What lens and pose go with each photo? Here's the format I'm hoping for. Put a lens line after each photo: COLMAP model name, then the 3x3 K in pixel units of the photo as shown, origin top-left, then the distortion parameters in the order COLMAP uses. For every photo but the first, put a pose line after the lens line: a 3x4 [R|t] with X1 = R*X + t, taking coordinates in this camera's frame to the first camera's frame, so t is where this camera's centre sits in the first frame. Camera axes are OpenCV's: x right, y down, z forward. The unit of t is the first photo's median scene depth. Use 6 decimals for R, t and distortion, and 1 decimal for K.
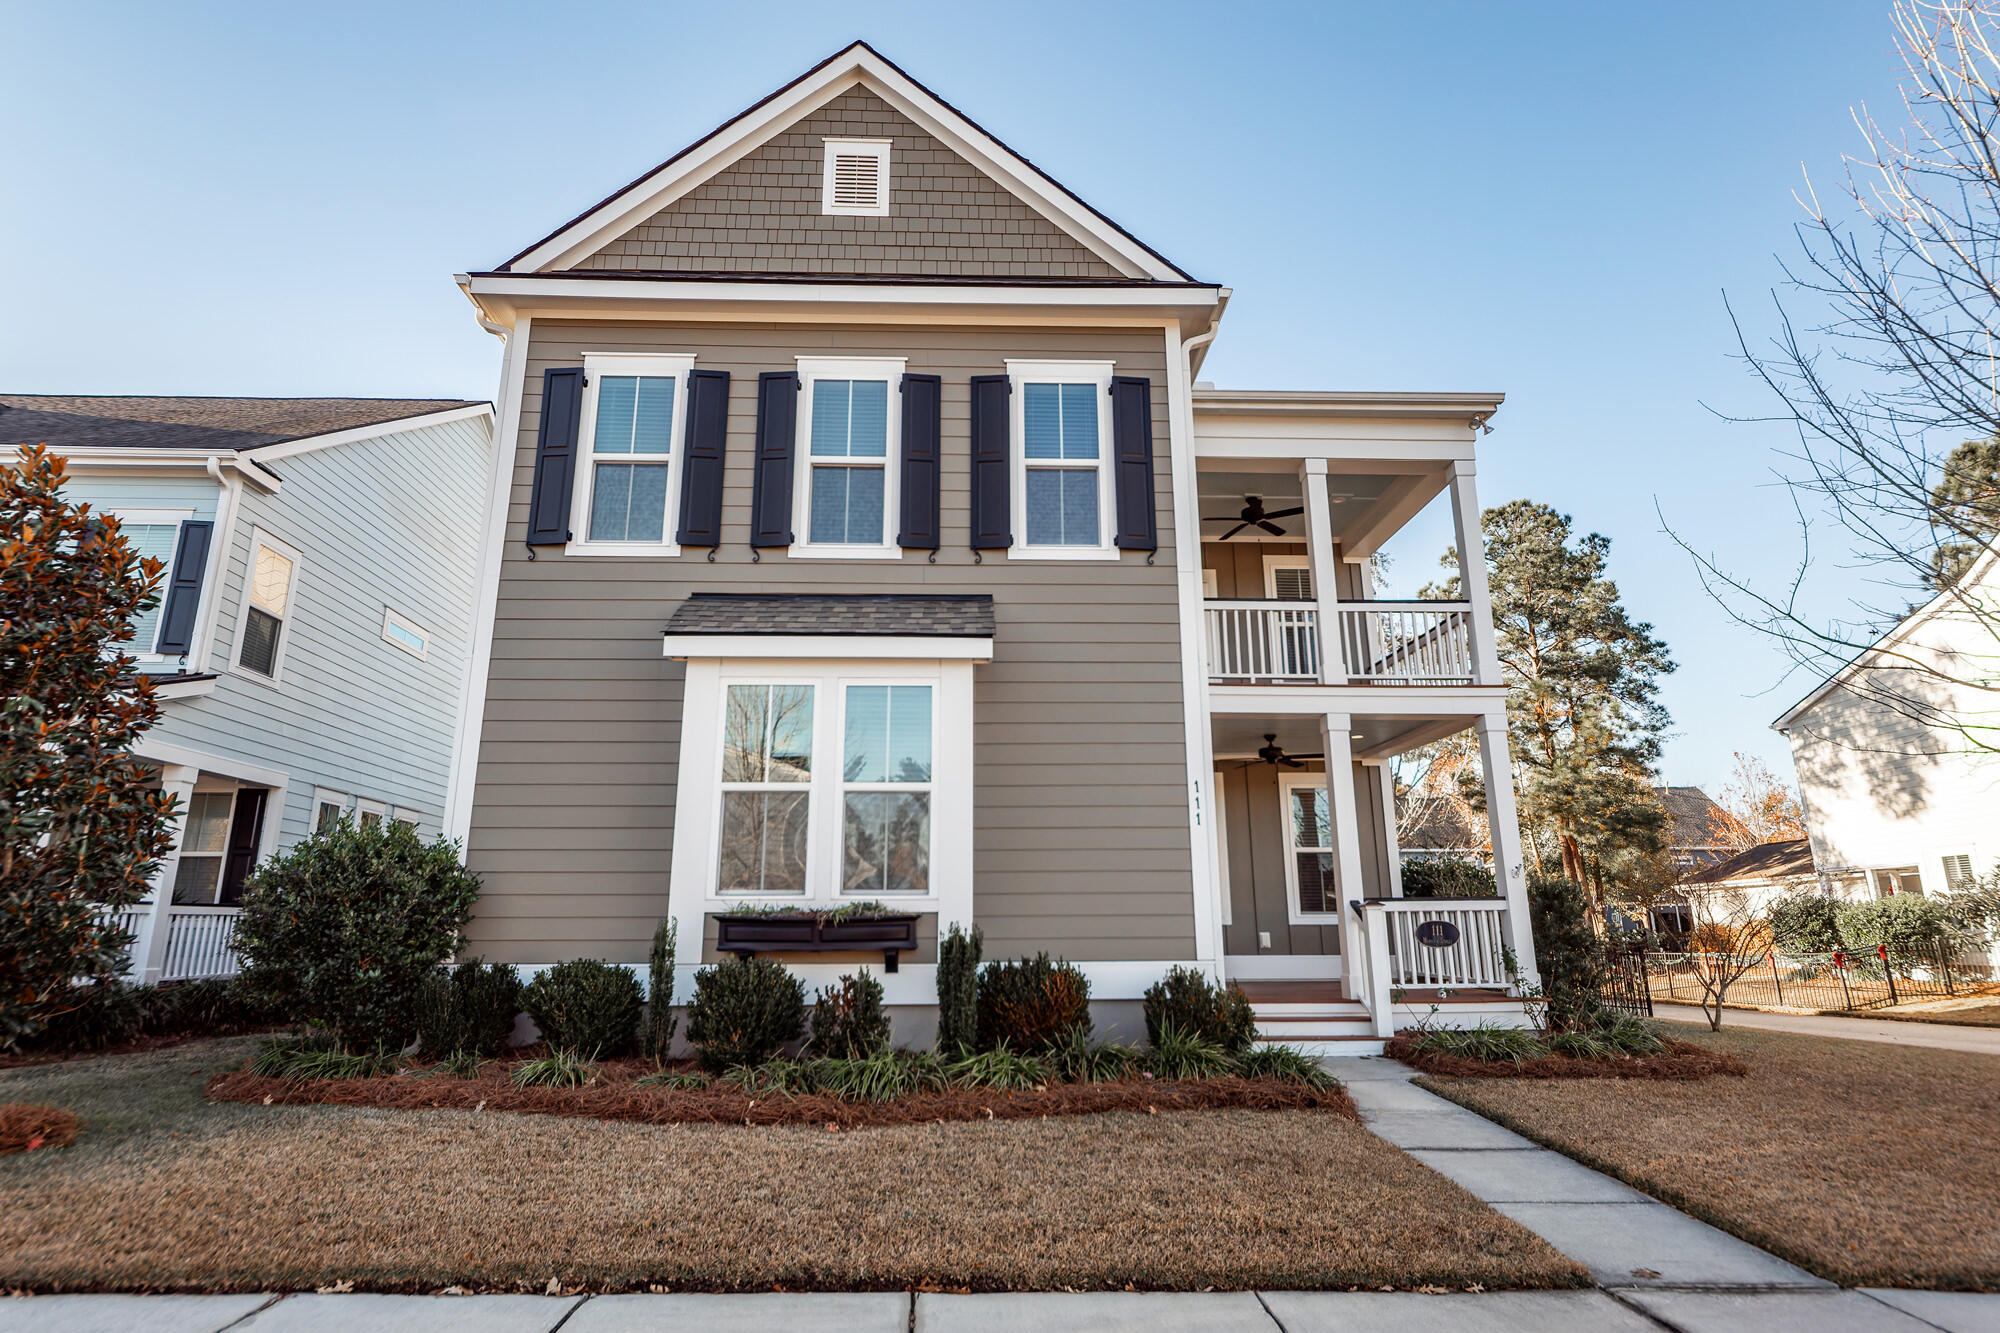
lens RADIAL K [[1042.8, 0, 1000.0], [0, 1042.8, 666.5], [0, 0, 1]] dist [-0.007637, -0.000745]
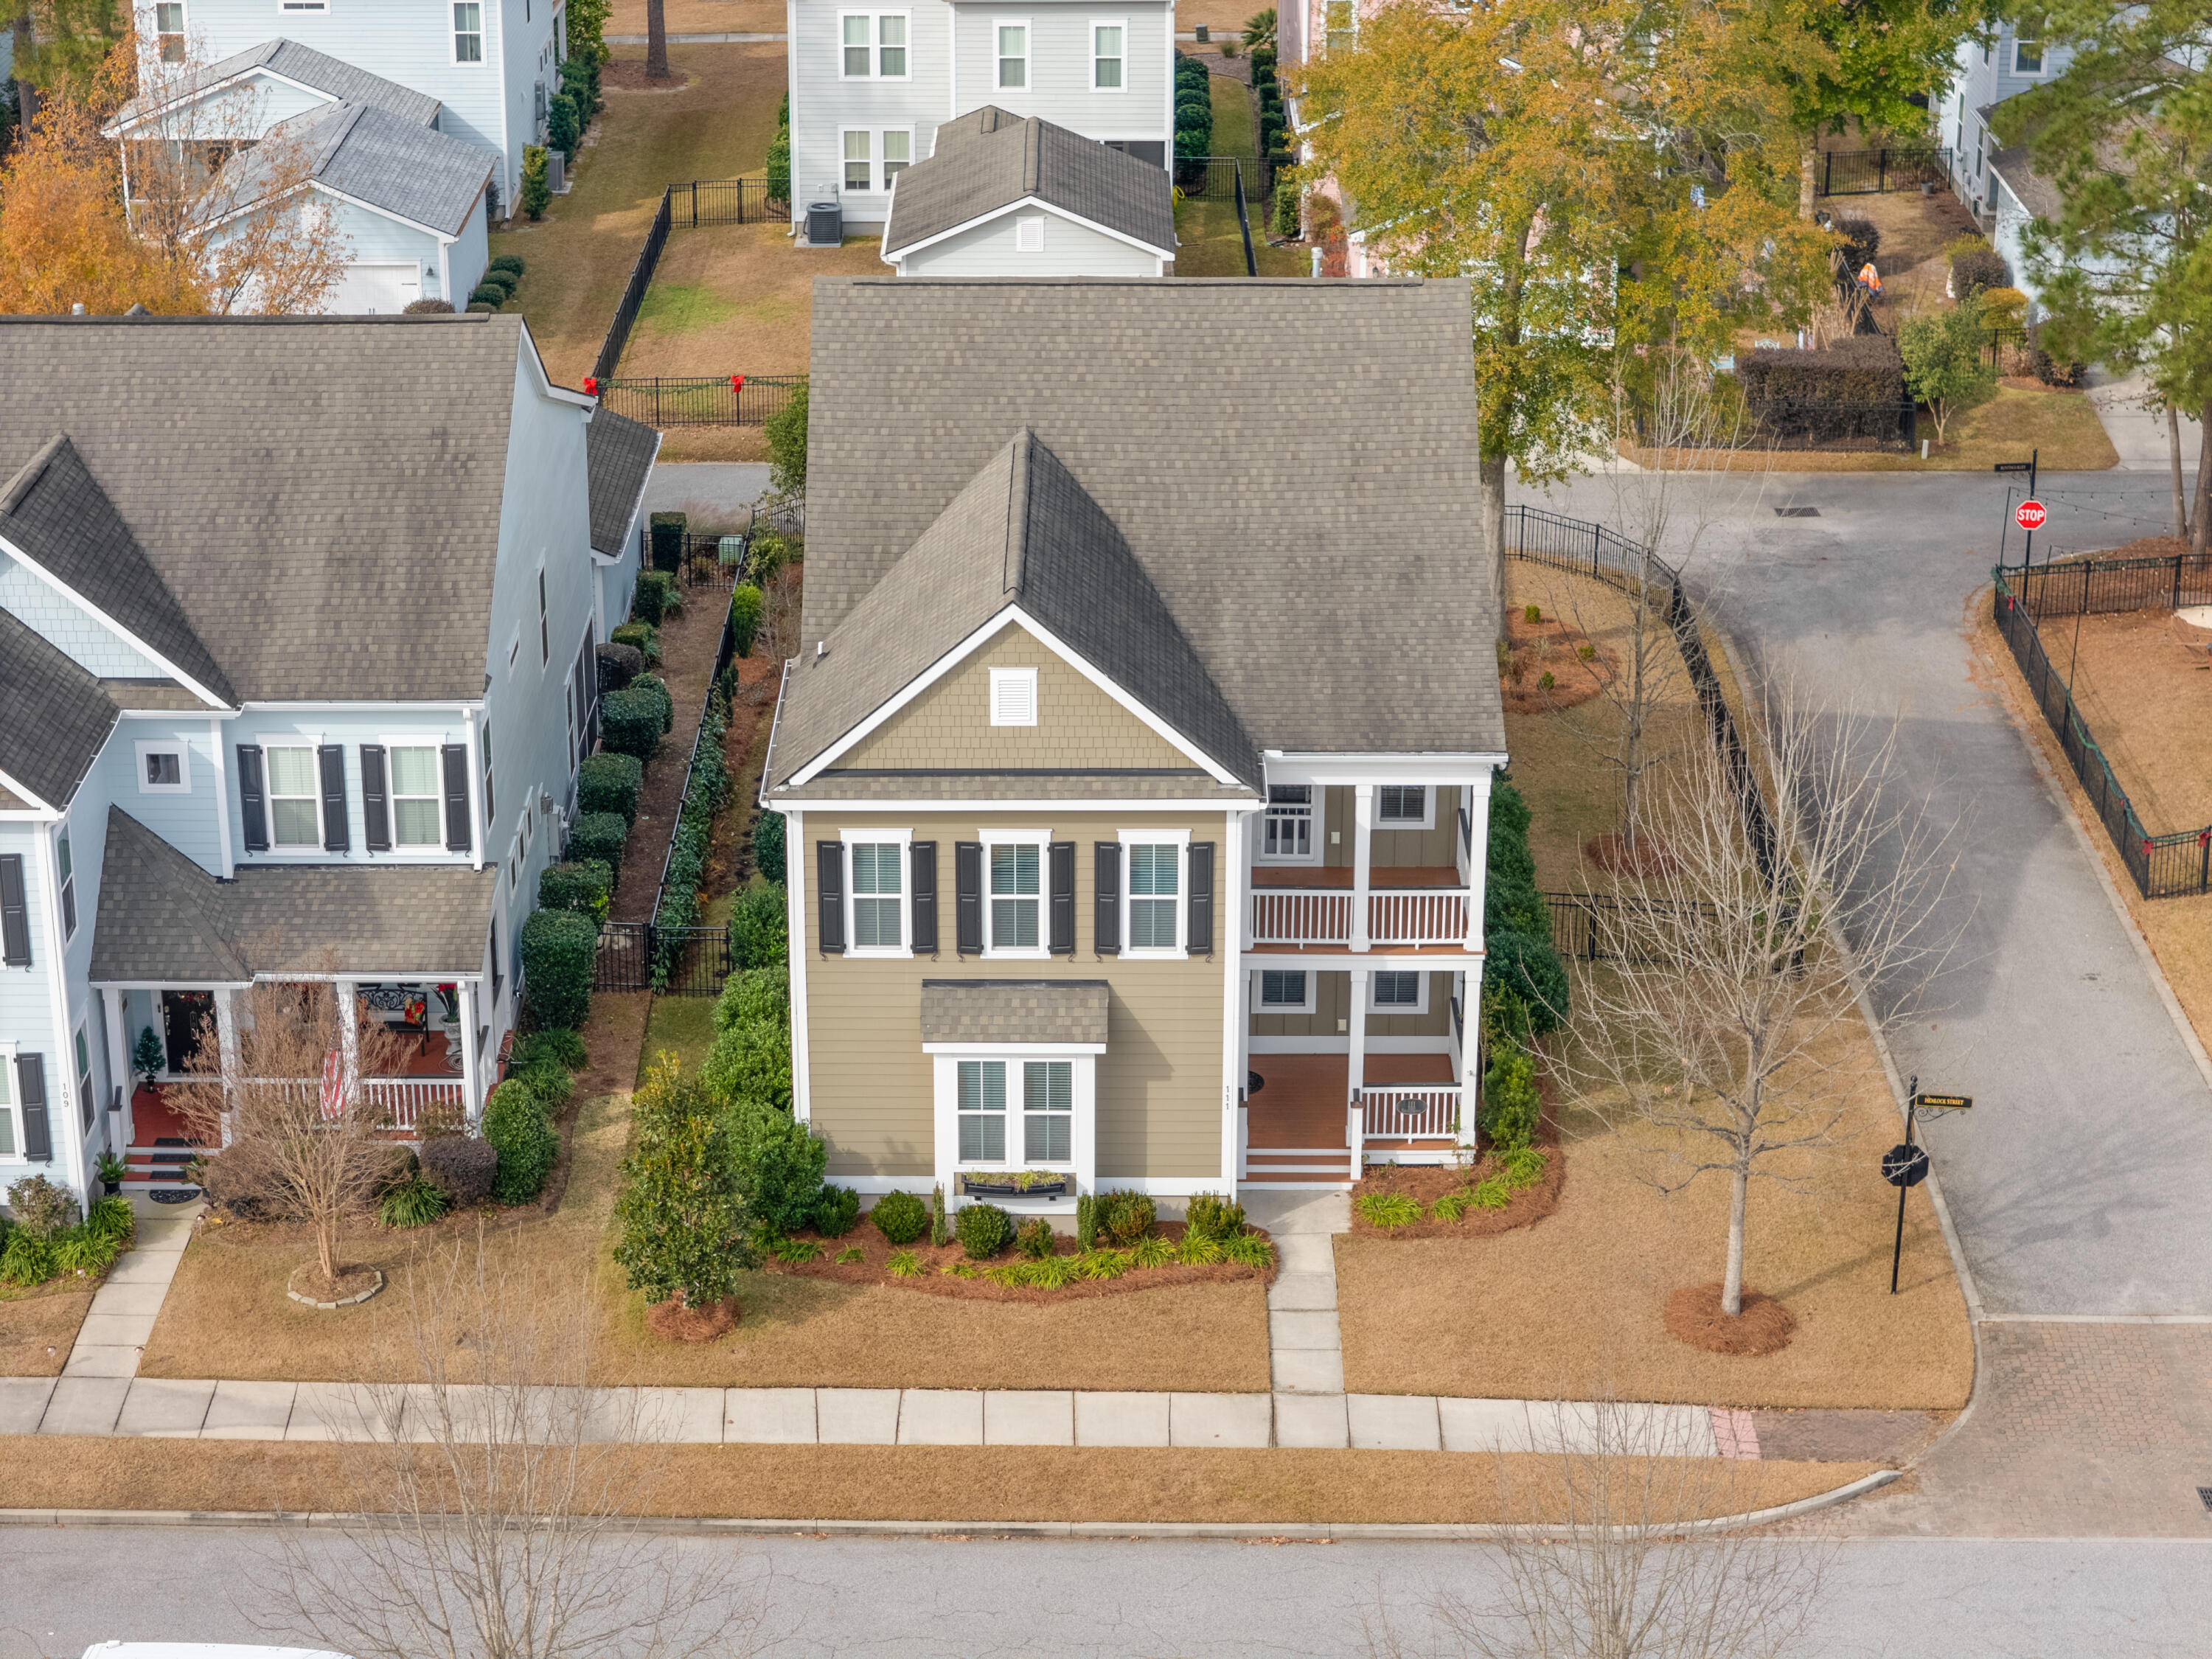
lens RADIAL K [[4525.4, 0, 1106.0], [0, 4525.4, 829.5], [0, 0, 1]] dist [-0.047027, -0.062892]
pose [[0.999383, 0.022445, -0.027032, 0.167777], [-0.001835, 0.801661, 0.597776, -4.281831], [0.035087, -0.597357, 0.801207, -4.308920]]
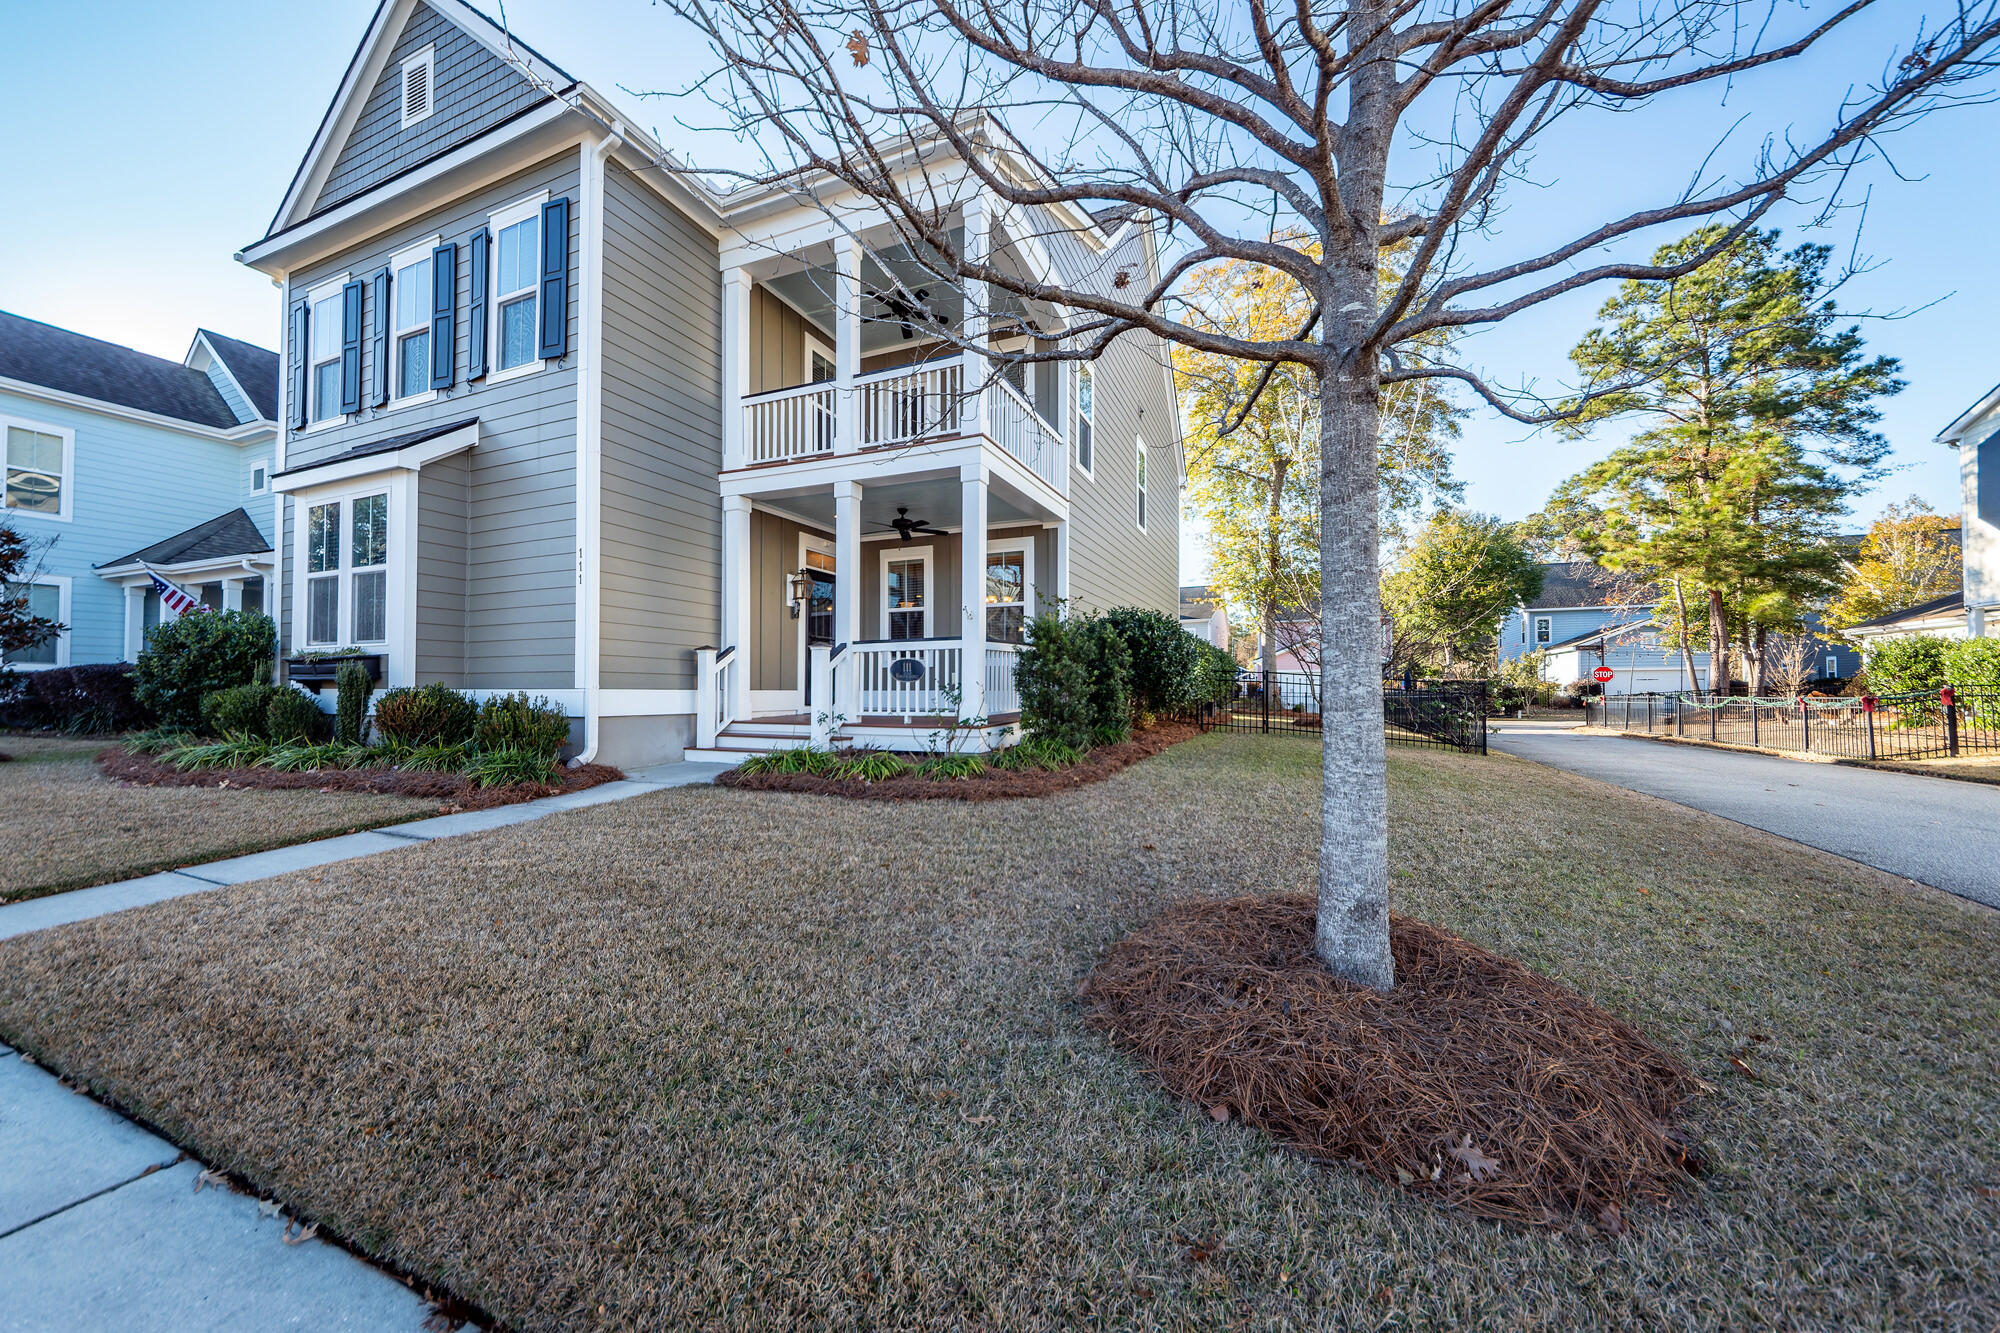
lens RADIAL K [[716.7, 0, 1000.0], [0, 716.7, 666.5], [0, 0, 1]] dist [-0.000392, -0.000116]
pose [[0.904076, -0.007976, -0.427298, 0.928350], [0.105466, 0.973067, 0.204981, 0.114993], [0.414155, -0.230383, 0.880568, 0.395871]]
